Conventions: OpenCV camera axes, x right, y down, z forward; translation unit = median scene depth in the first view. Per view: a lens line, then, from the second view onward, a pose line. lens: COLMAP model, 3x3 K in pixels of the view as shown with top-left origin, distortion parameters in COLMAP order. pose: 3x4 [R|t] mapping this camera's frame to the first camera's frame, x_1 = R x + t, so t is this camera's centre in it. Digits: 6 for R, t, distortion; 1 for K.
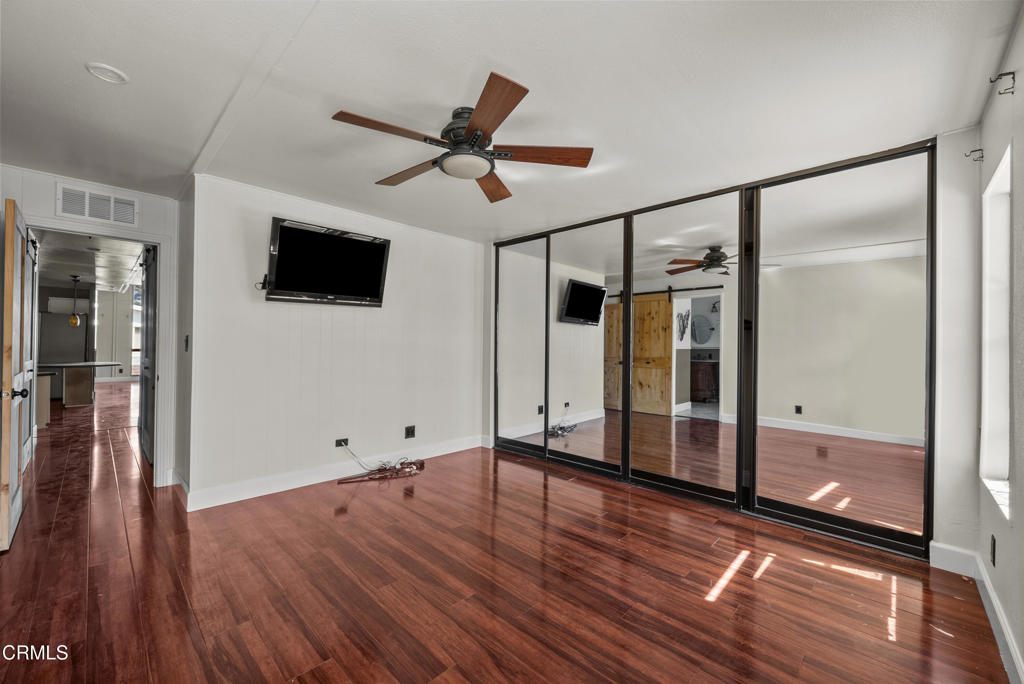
lens RADIAL K [[404.7, 0, 506.3], [0, 404.7, 338.6], [0, 0, 1]] dist [-0.002114, 0.000239]
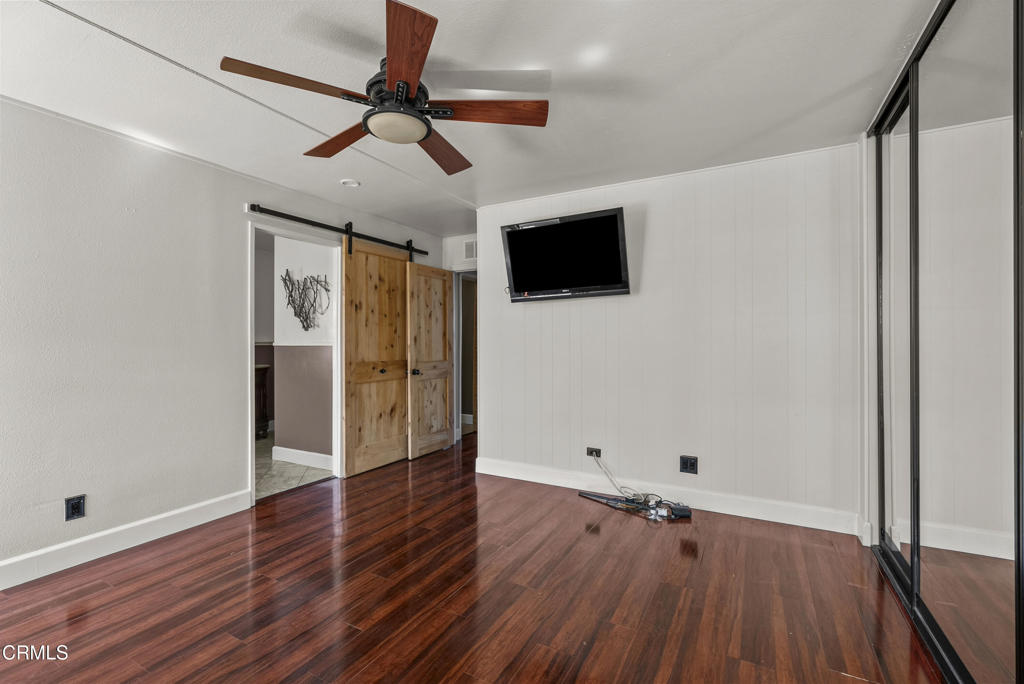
lens RADIAL K [[443.1, 0, 507.2], [0, 443.1, 341.8], [0, 0, 1]] dist [-0.001390, -0.000165]
pose [[0.267122, -0.014893, -0.963548, 0.996790], [0.021970, 0.999715, -0.009361, 0.040673], [0.963412, -0.018669, 0.267373, 1.158636]]
